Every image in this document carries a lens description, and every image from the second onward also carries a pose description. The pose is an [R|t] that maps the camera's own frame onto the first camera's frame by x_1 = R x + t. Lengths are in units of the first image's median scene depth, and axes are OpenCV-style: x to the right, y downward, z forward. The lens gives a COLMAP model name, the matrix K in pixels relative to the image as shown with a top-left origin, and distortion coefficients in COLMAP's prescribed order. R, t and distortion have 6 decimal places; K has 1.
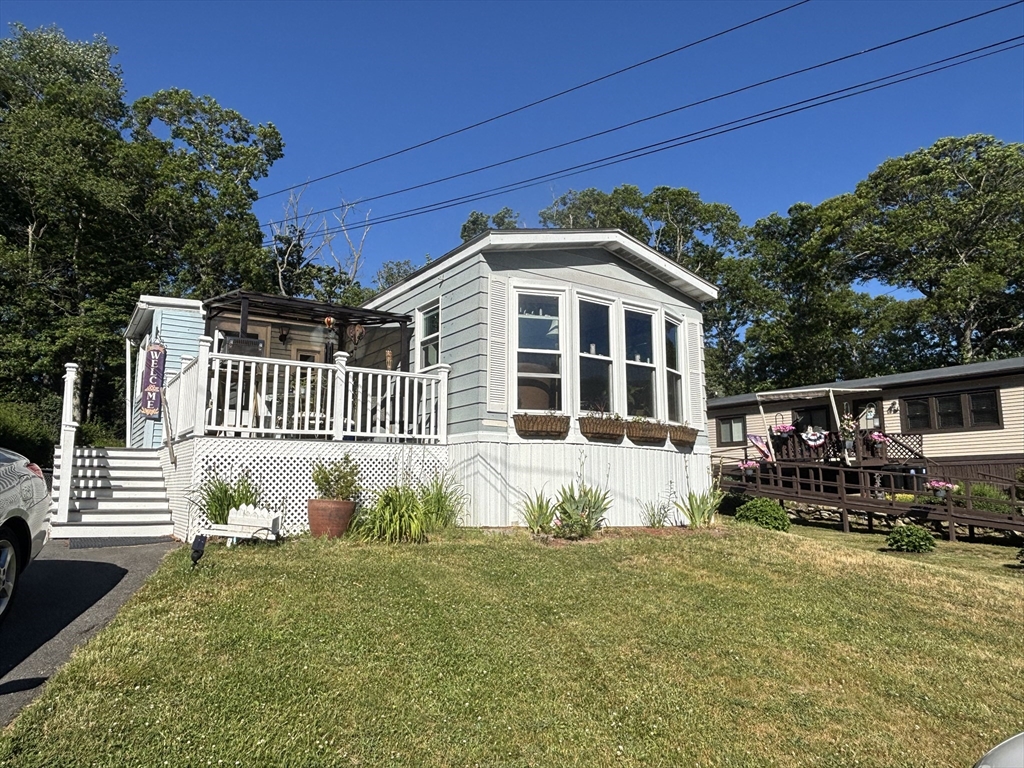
lens RADIAL K [[678.2, 0, 512.0], [0, 678.2, 384.0], [0, 0, 1]] dist [-0.003817, -0.000115]
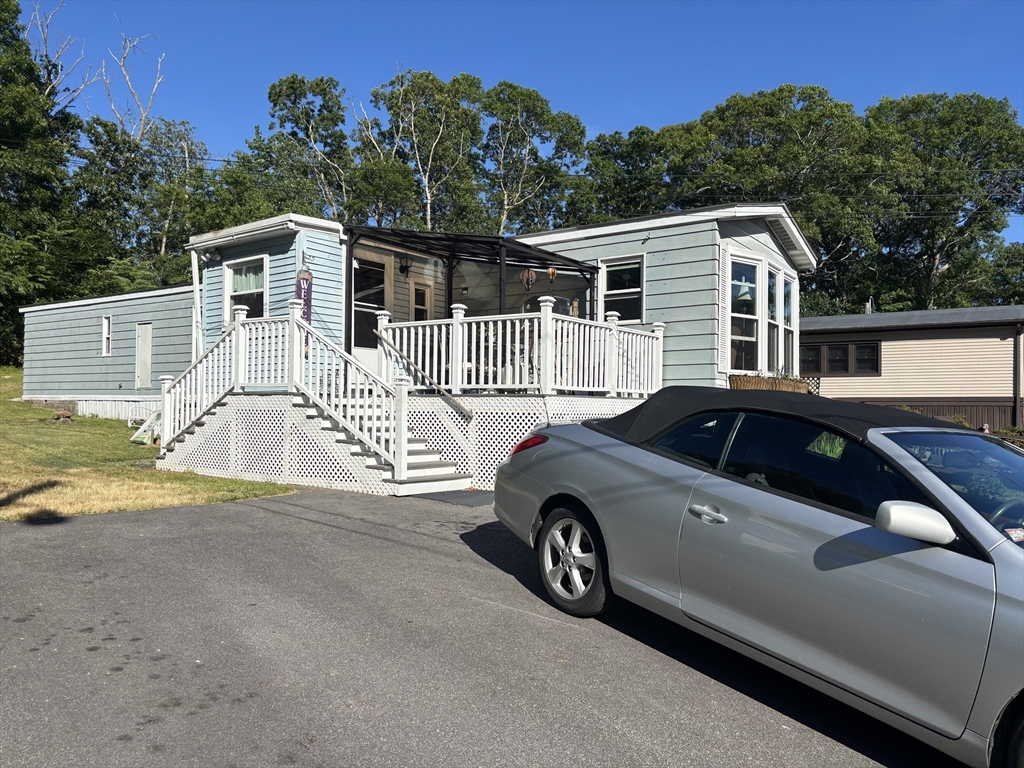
lens RADIAL K [[773.7, 0, 512.0], [0, 773.7, 384.0], [0, 0, 1]] dist [0.049023, -0.002575]
pose [[0.937327, 0.026060, 0.347475, -0.705205], [-0.067519, 0.991883, 0.107747, -0.047166], [-0.341847, -0.124455, 0.931478, -0.047163]]
